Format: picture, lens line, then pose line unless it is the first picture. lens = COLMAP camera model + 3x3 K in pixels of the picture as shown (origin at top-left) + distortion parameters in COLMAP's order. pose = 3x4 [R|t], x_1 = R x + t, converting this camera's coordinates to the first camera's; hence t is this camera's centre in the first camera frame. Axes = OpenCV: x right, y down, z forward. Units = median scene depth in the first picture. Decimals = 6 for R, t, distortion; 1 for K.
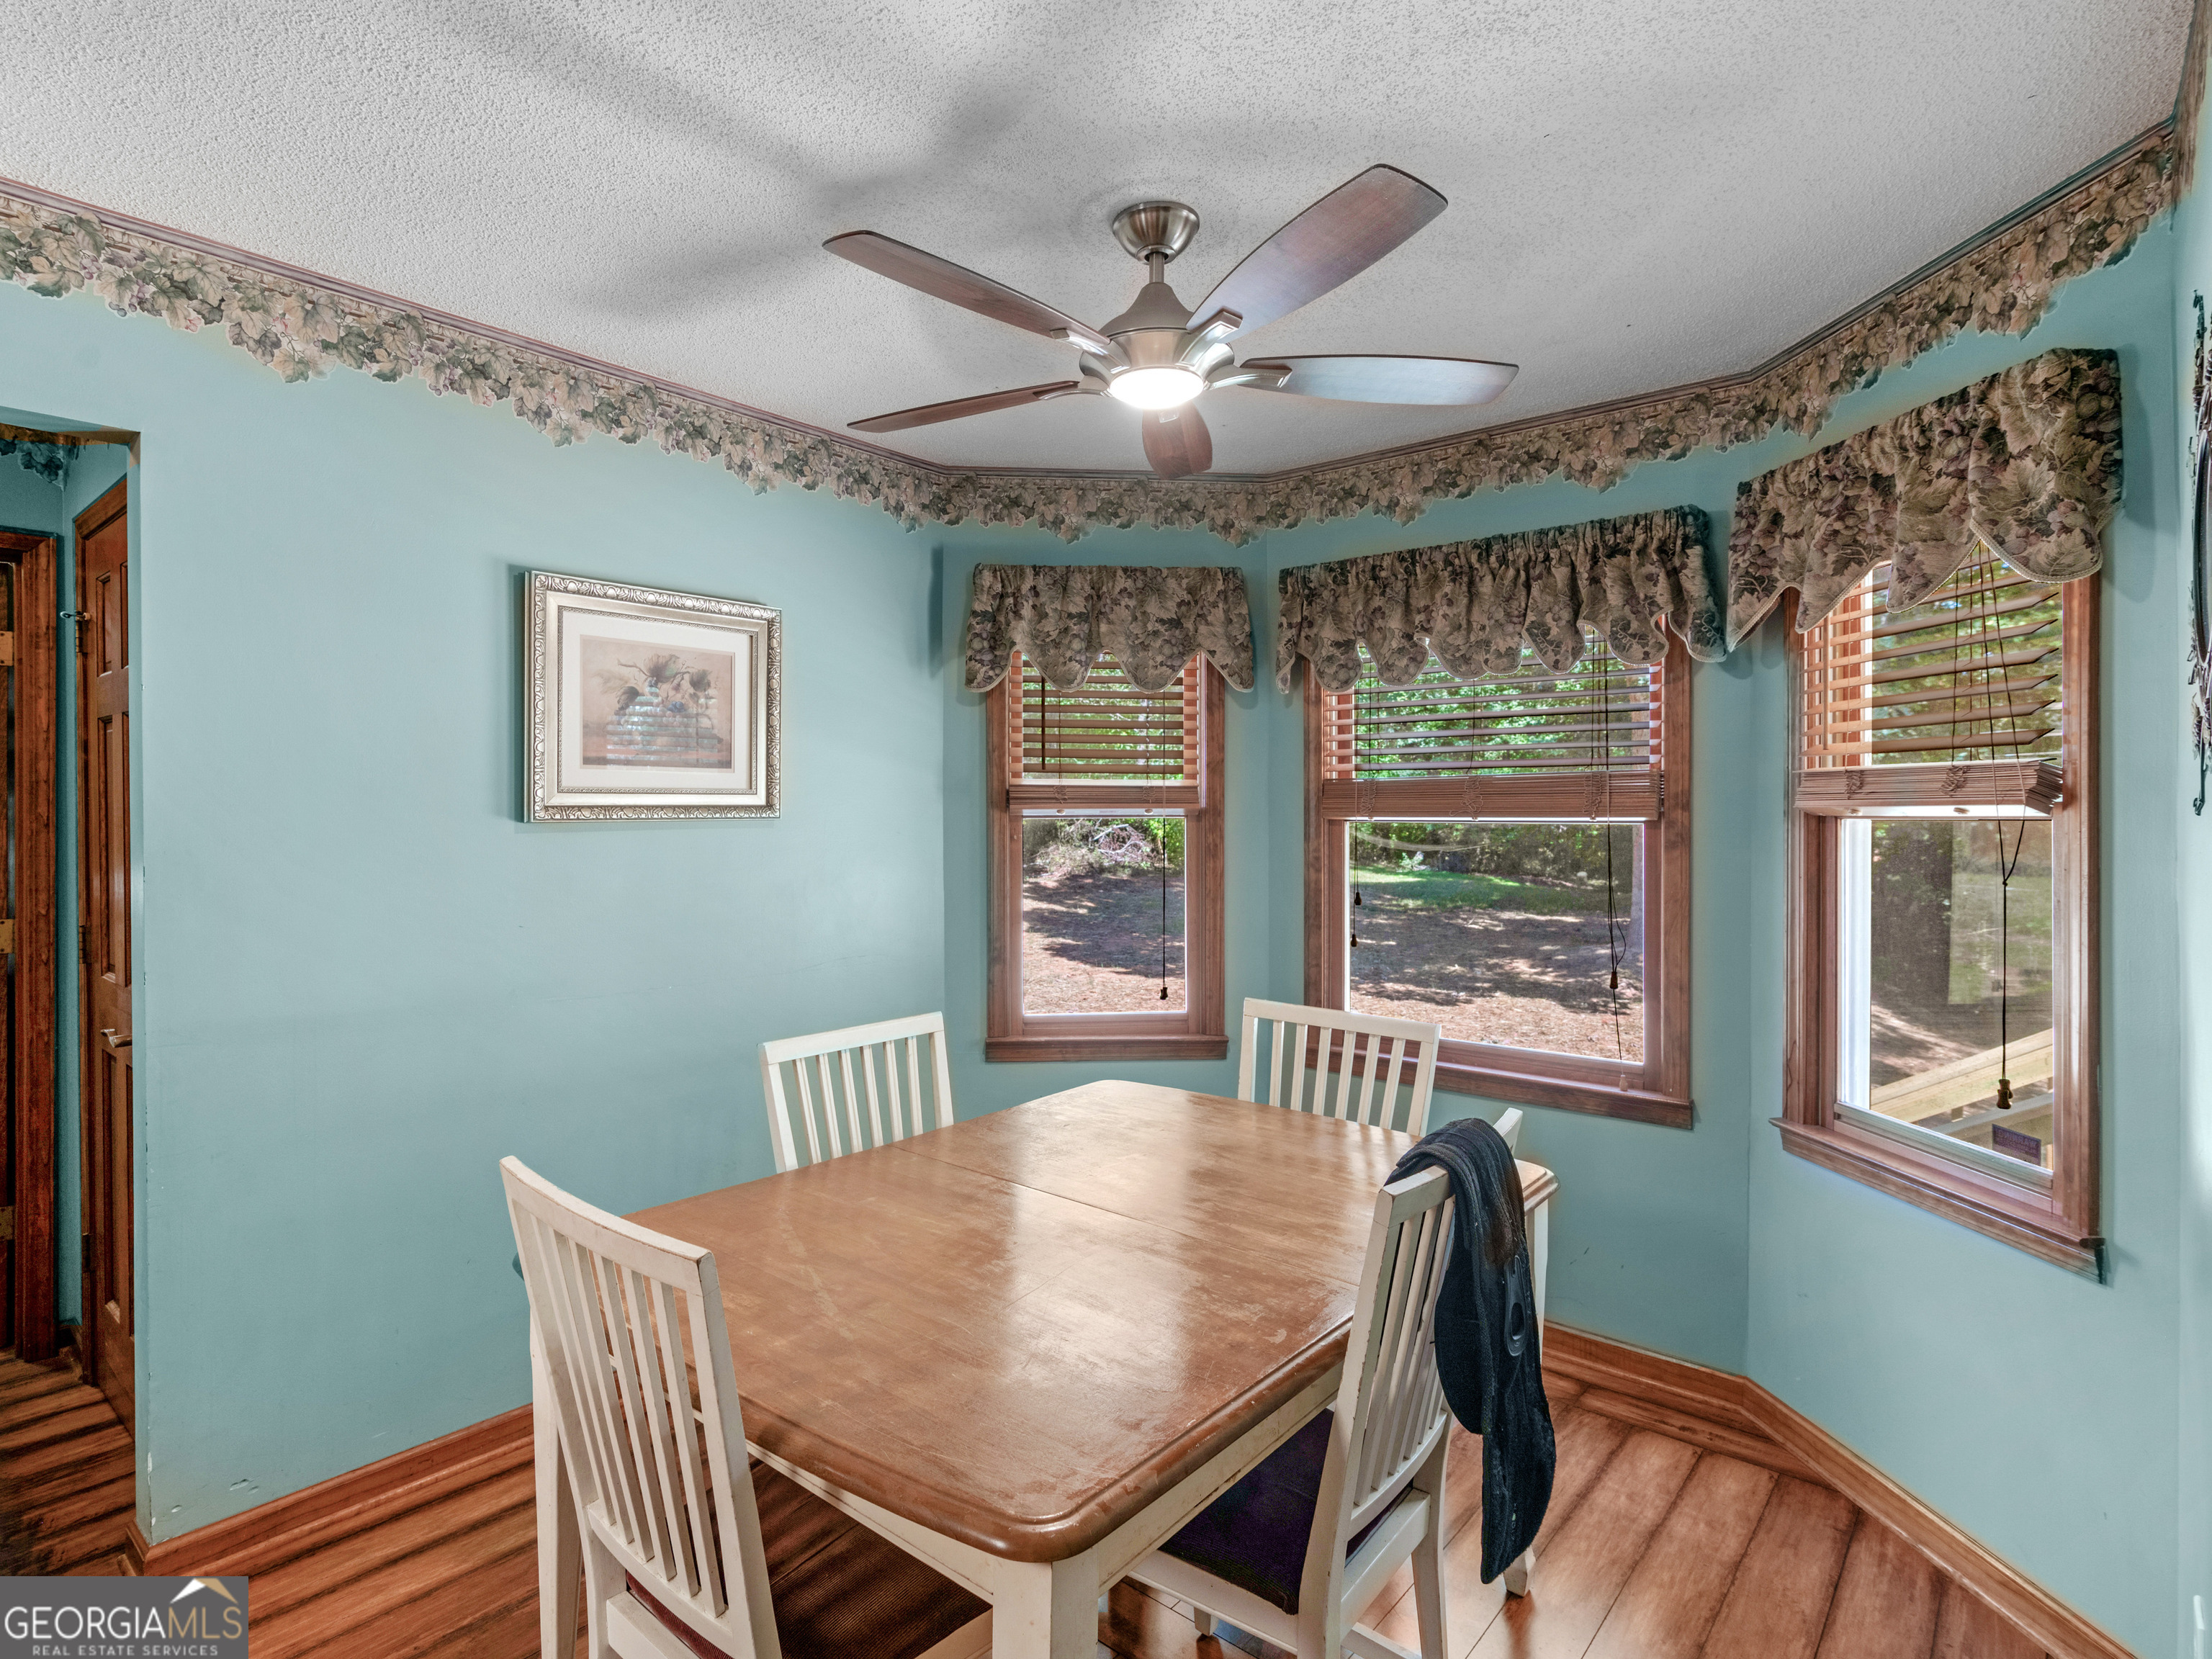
lens RADIAL K [[1151.6, 0, 1111.4], [0, 1151.6, 813.7], [0, 0, 1]] dist [0.001182, -0.000291]
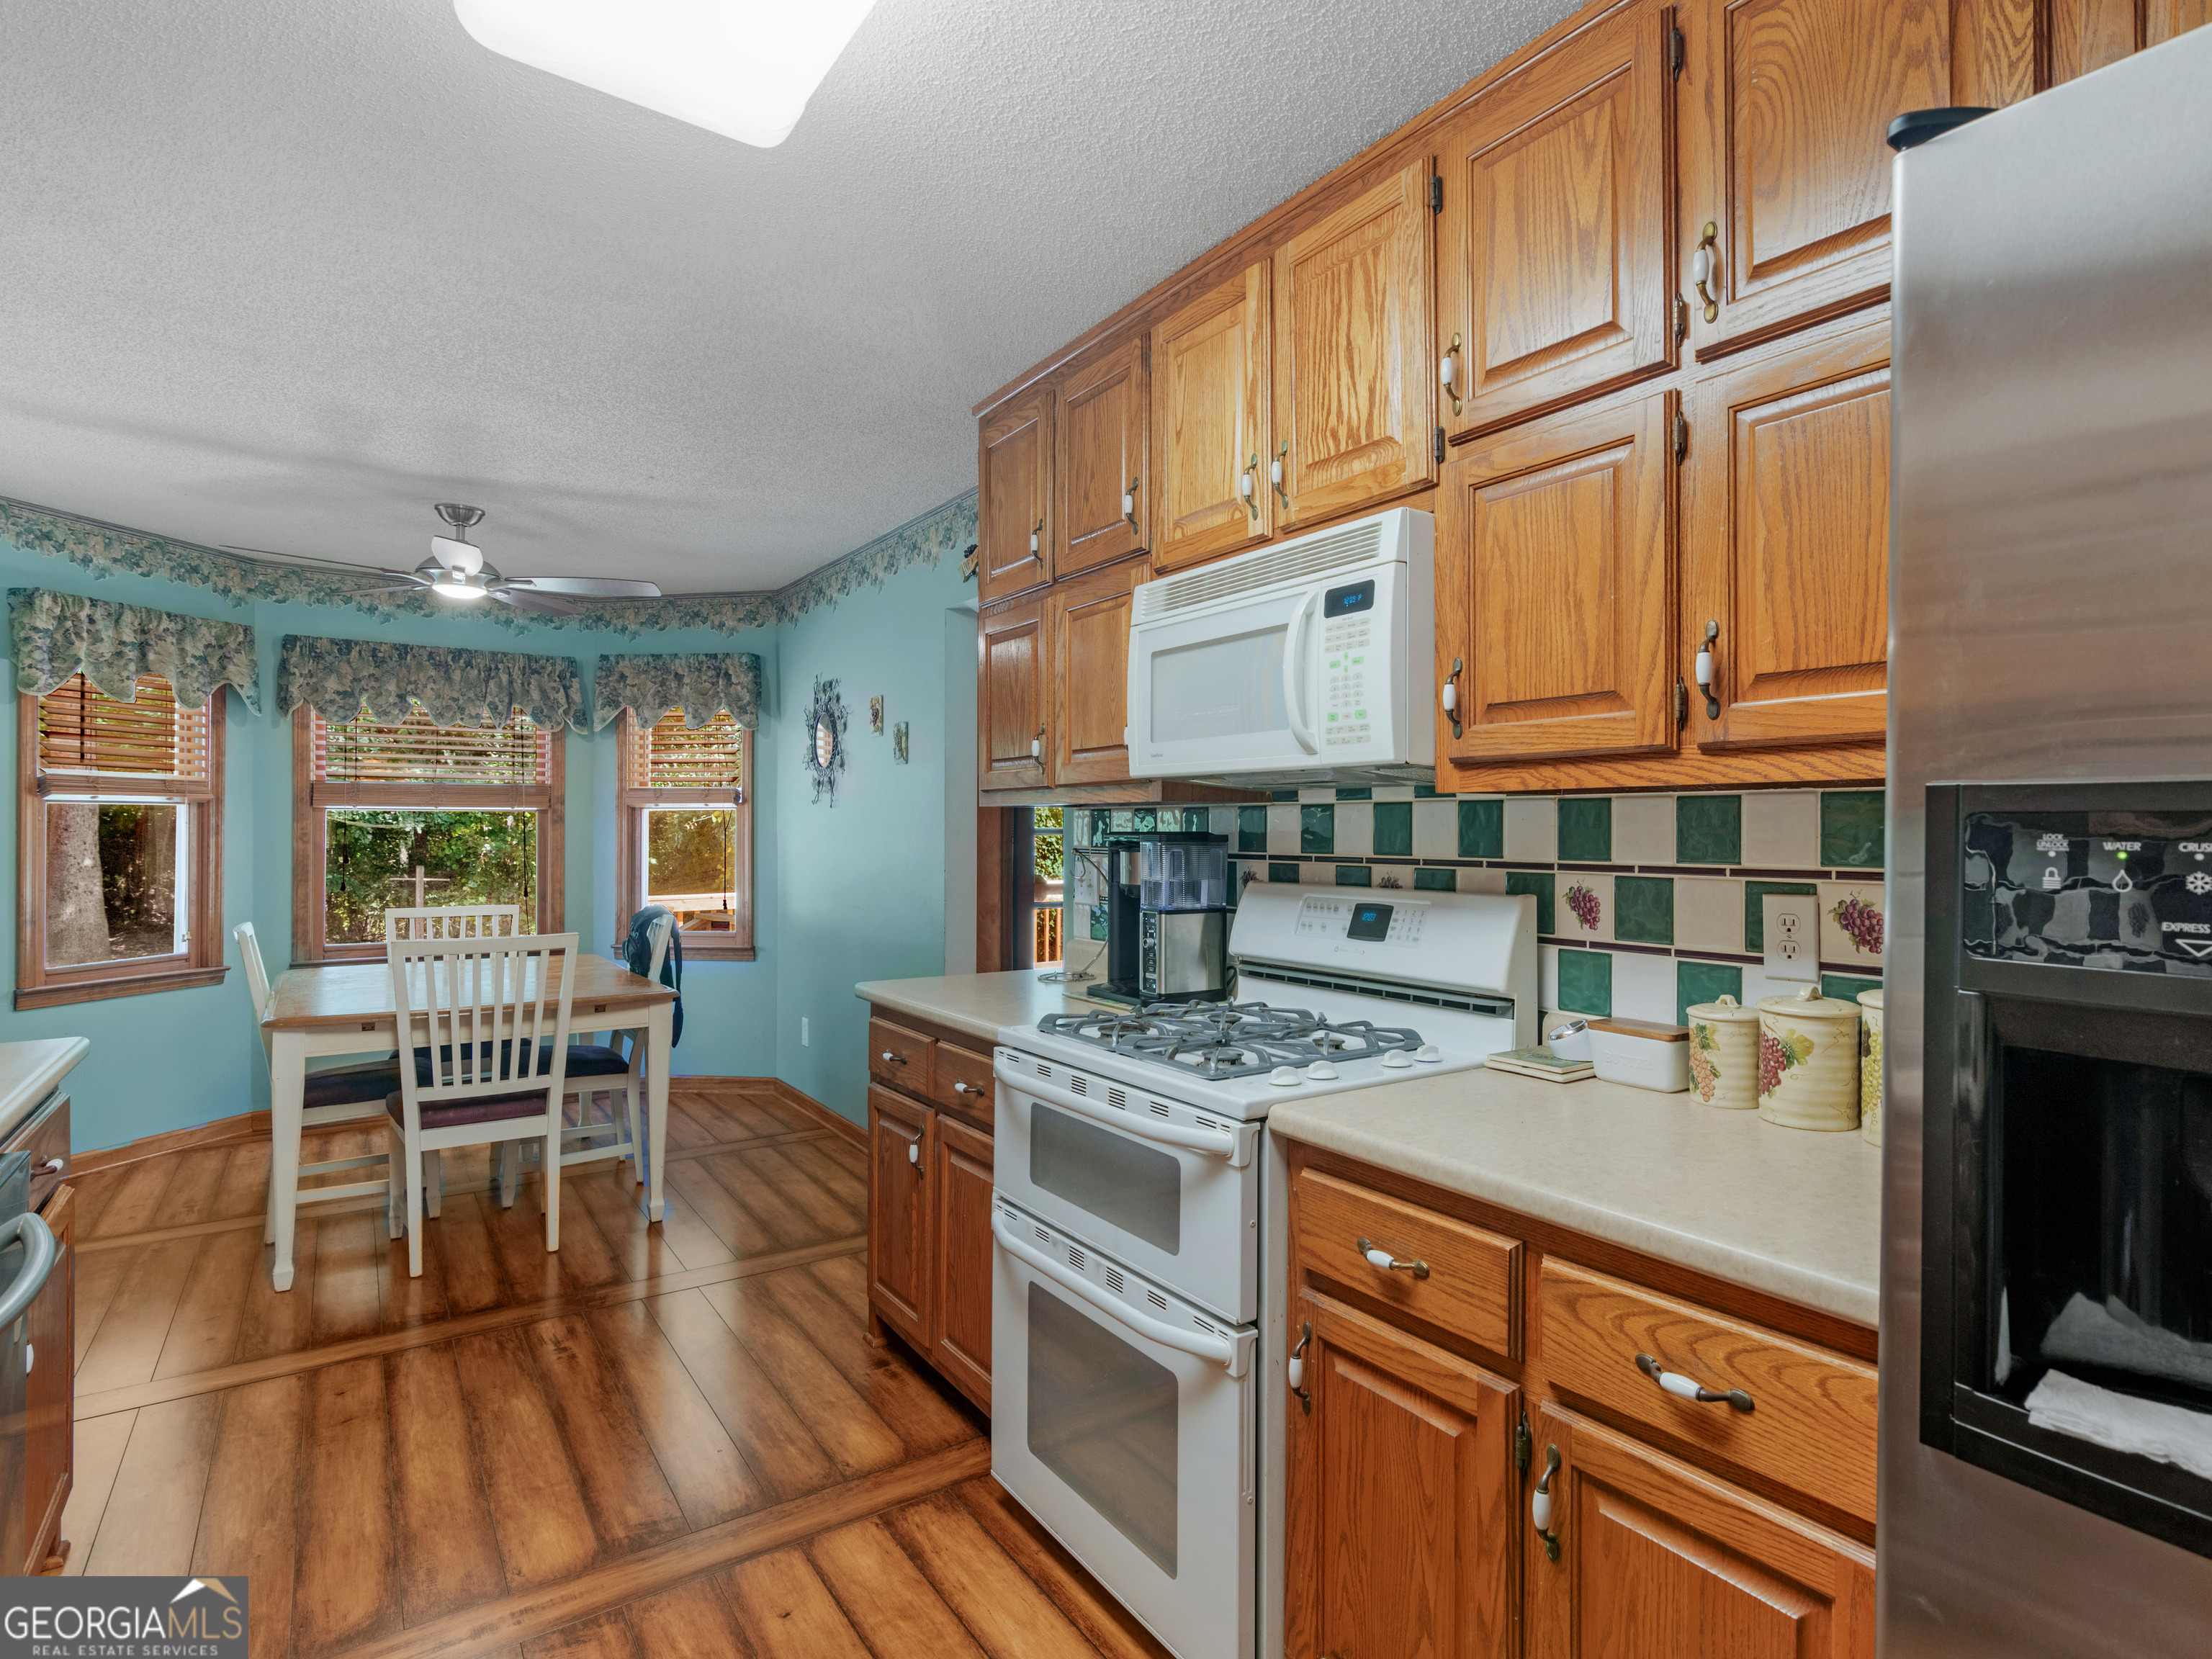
lens RADIAL K [[1151.6, 0, 1111.2], [0, 1151.6, 824.0], [0, 0, 1]] dist [0.001182, -0.000291]
pose [[0.293878, 0.005088, 0.955829, -0.930451], [-0.003493, 0.999985, -0.004250, 0.029114], [-0.955837, -0.002090, 0.293891, -0.415742]]
